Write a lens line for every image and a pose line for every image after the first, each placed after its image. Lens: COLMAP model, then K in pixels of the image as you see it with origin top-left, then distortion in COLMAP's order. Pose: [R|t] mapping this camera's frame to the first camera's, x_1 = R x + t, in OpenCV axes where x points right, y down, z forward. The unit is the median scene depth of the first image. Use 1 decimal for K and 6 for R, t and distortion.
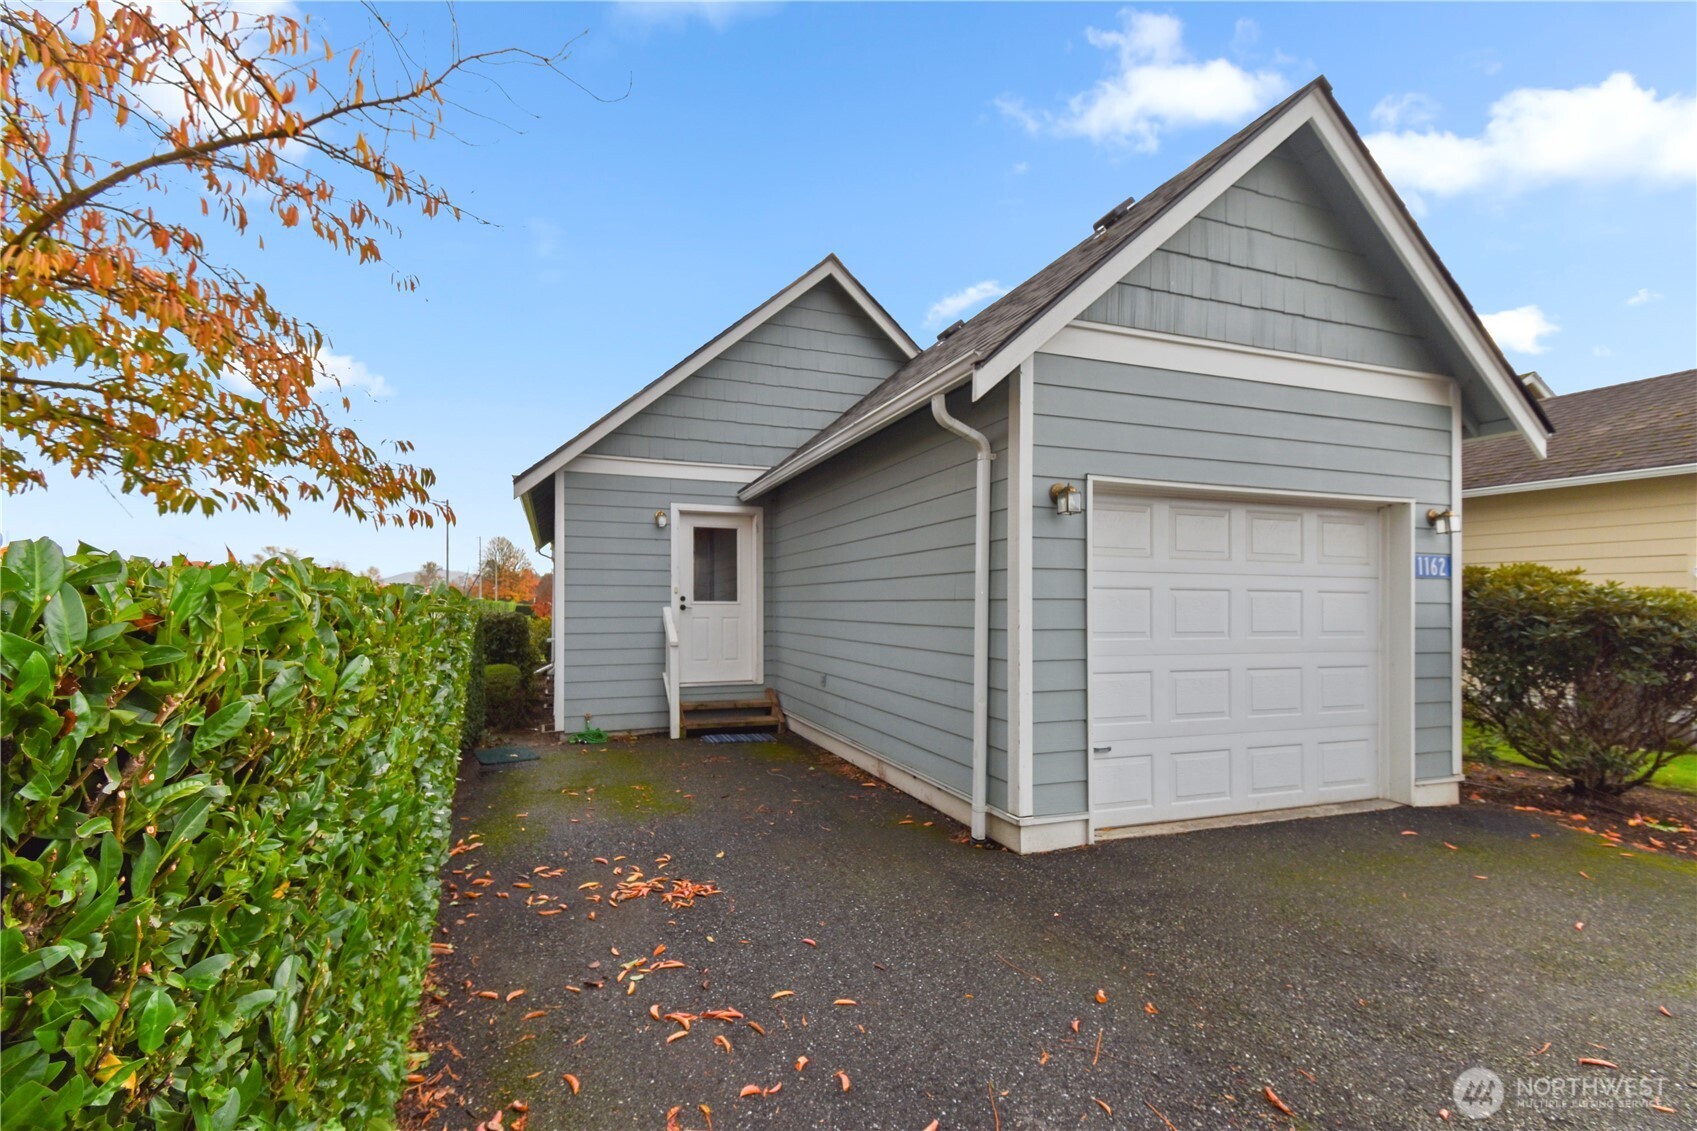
lens RADIAL K [[762.6, 0, 852.4], [0, 762.6, 607.6], [0, 0, 1]] dist [0.060818, -0.024543]
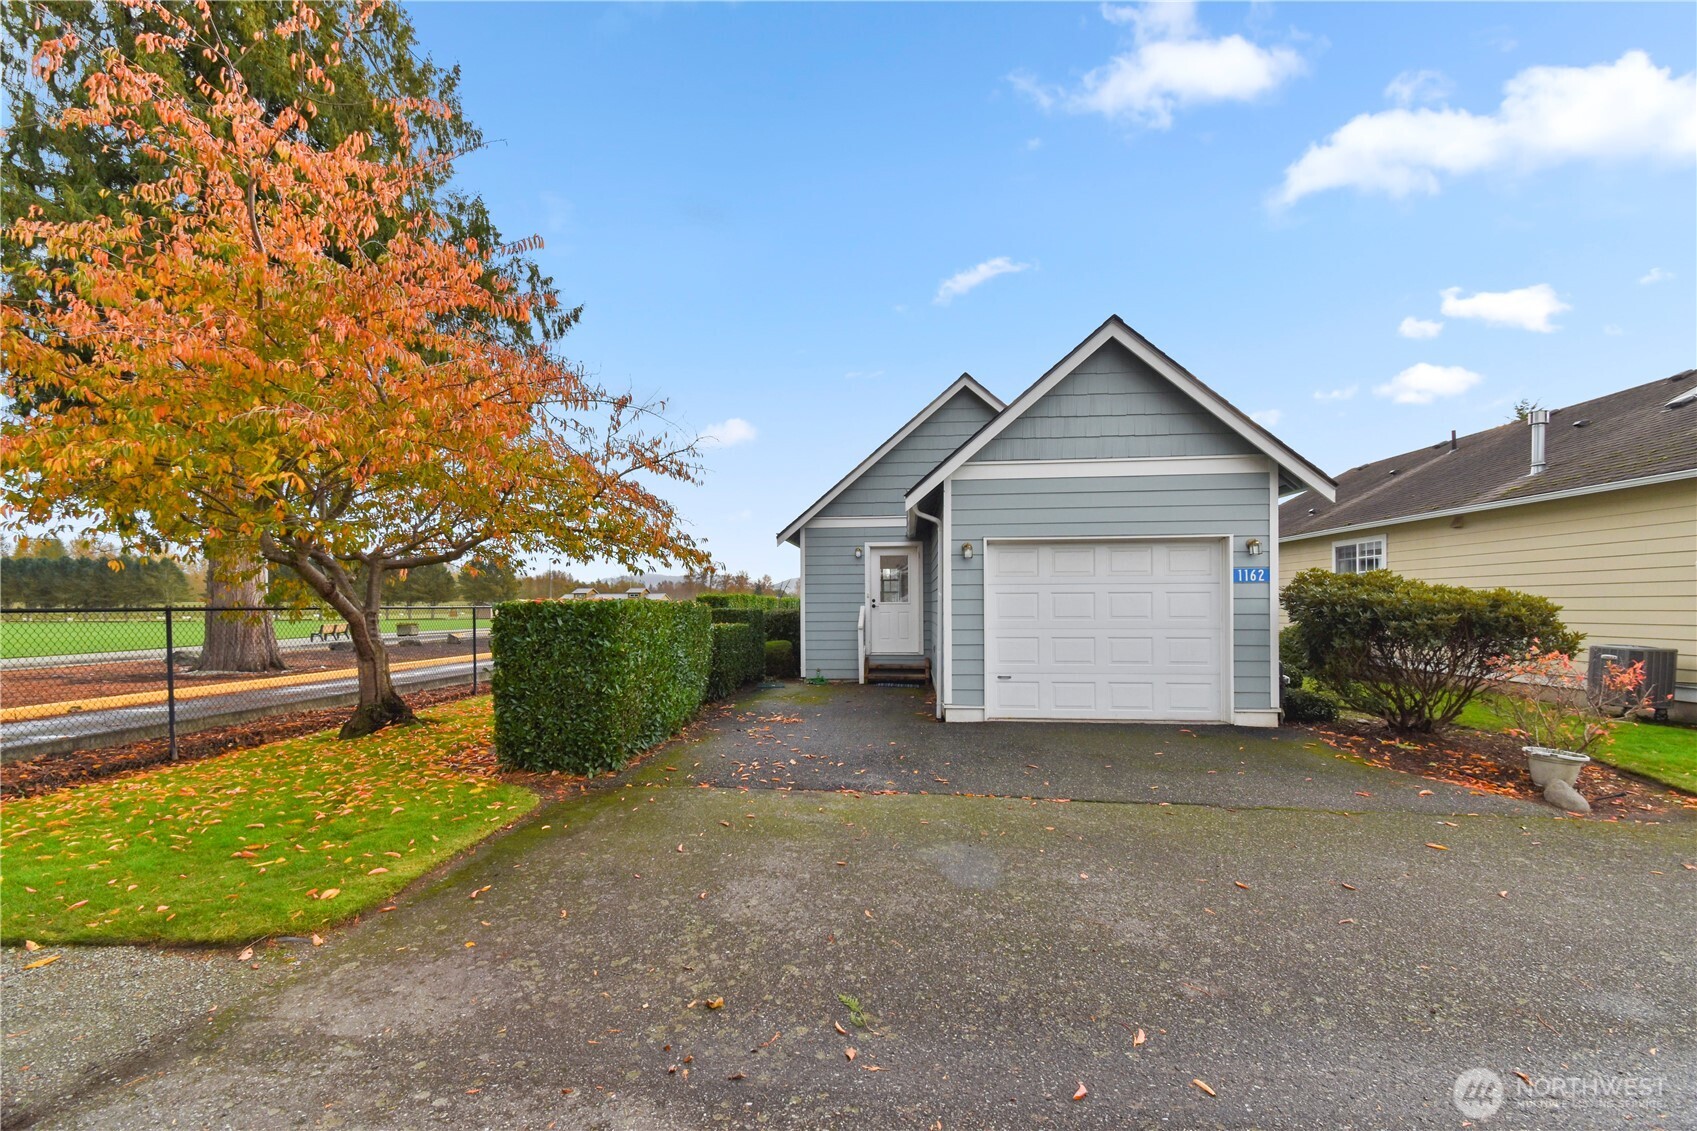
lens RADIAL K [[762.6, 0, 852.4], [0, 762.6, 607.6], [0, 0, 1]] dist [0.060818, -0.024543]
pose [[0.904196, -0.008536, -0.427033, 0.486271], [0.008768, 0.999961, -0.001423, 0.005898], [0.427028, -0.002458, 0.904235, -0.544657]]
